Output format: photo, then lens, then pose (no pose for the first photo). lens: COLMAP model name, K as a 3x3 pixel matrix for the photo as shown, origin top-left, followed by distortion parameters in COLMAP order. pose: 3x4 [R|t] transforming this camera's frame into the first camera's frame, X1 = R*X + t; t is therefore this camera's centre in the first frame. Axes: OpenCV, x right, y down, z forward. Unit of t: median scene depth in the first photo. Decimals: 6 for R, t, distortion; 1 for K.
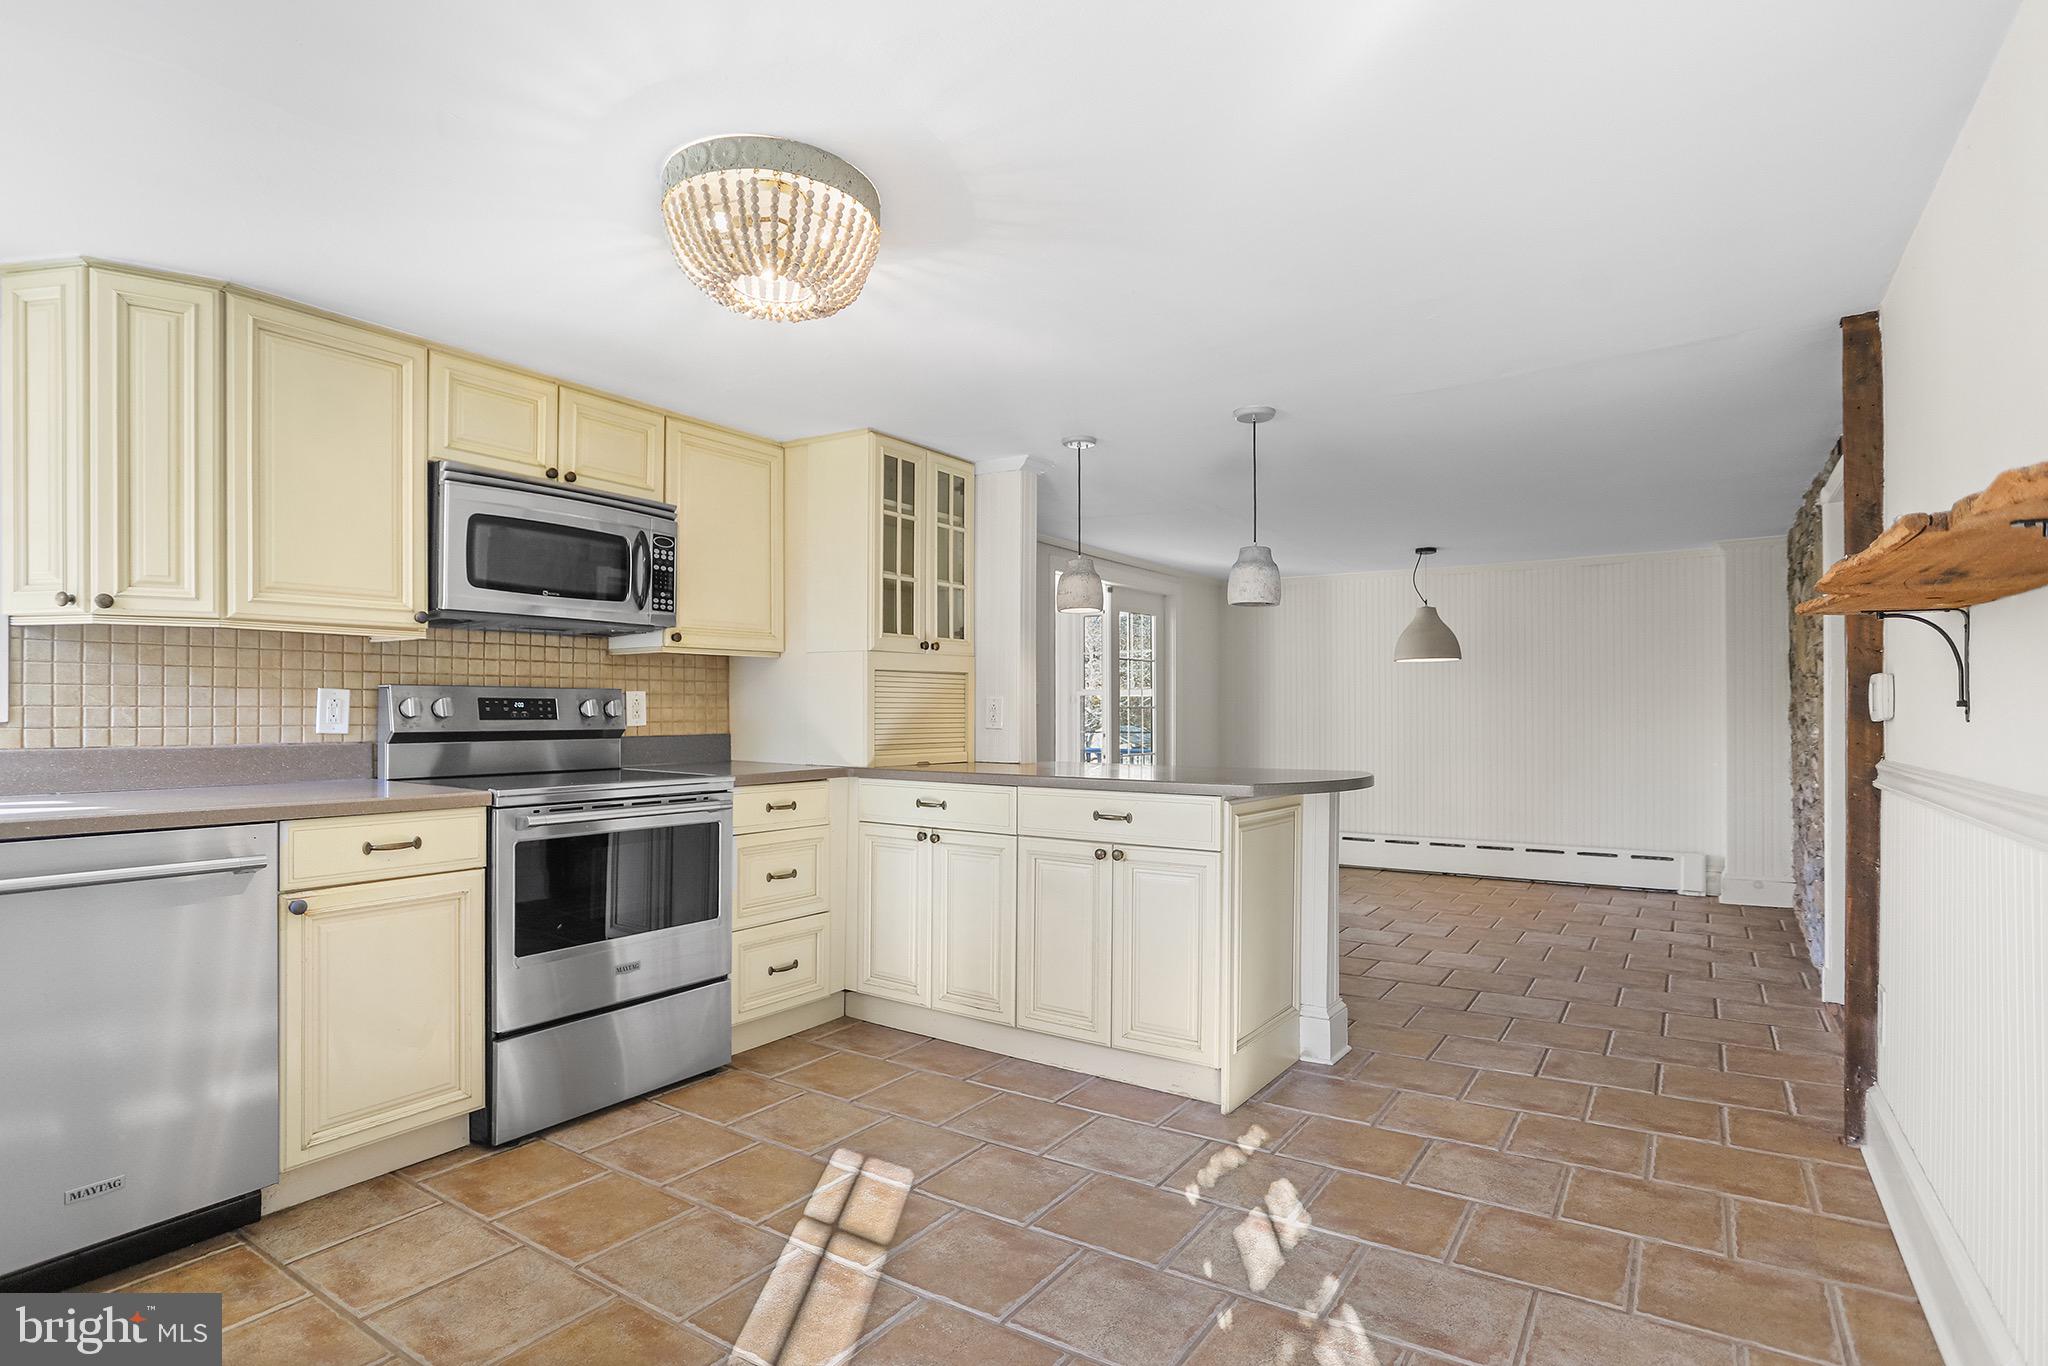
lens RADIAL K [[1024.4, 0, 1052.0], [0, 1024.4, 708.1], [0, 0, 1]] dist [-0.033614, 0.011808]
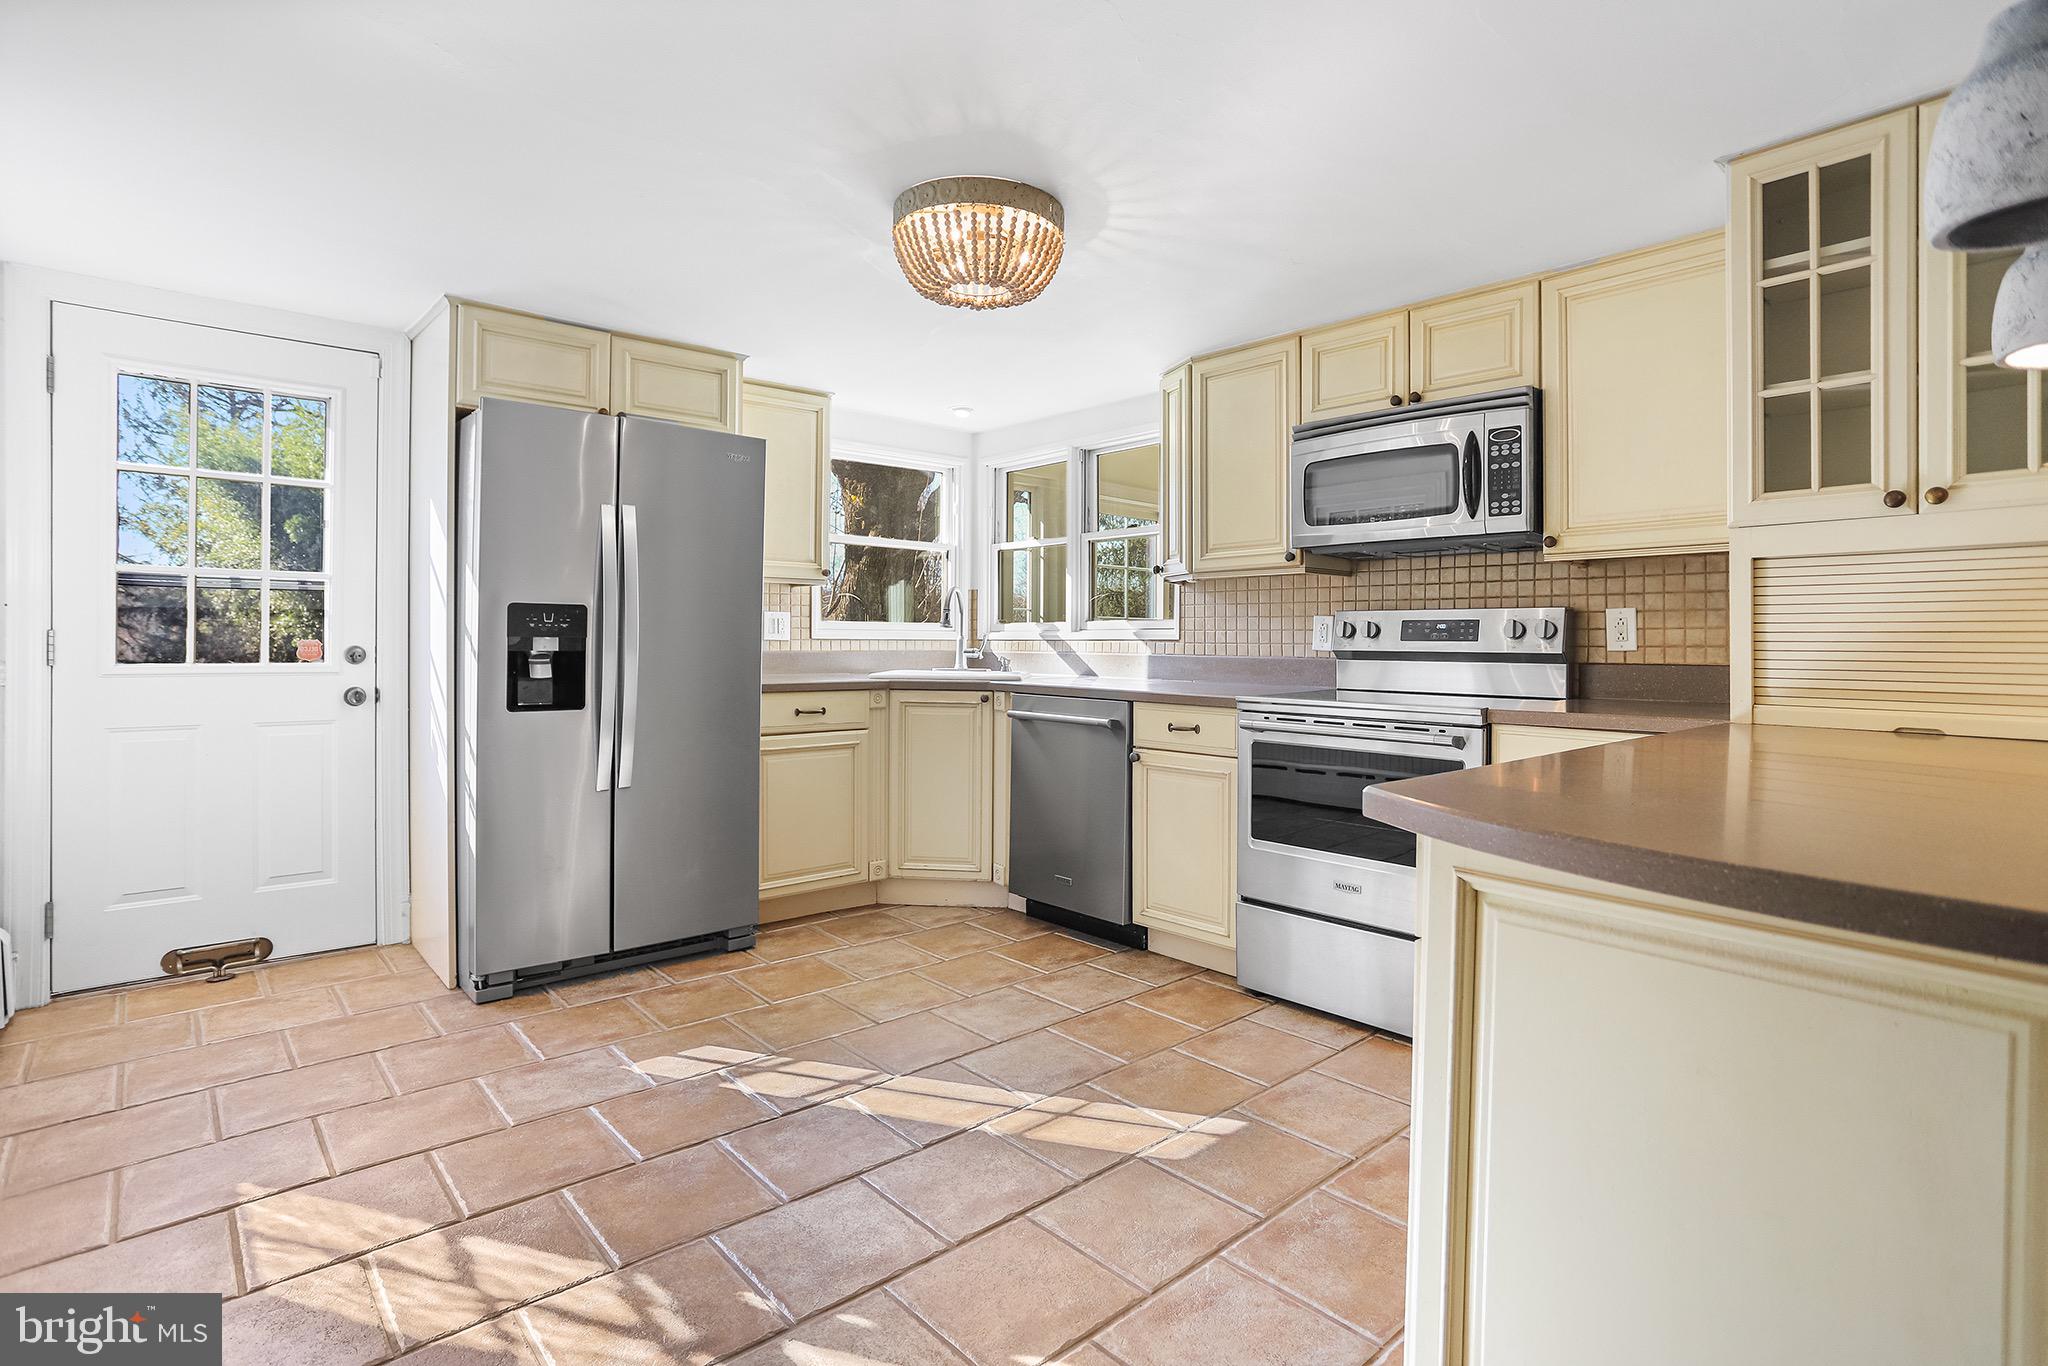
lens RADIAL K [[1024.4, 0, 1026.0], [0, 1024.4, 646.8], [0, 0, 1]] dist [-0.033614, 0.011808]
pose [[-0.269685, 0.004960, -0.962936, 0.656568], [-0.000988, 0.999985, 0.005427, 0.013748], [0.962948, 0.002415, -0.269676, 1.000325]]
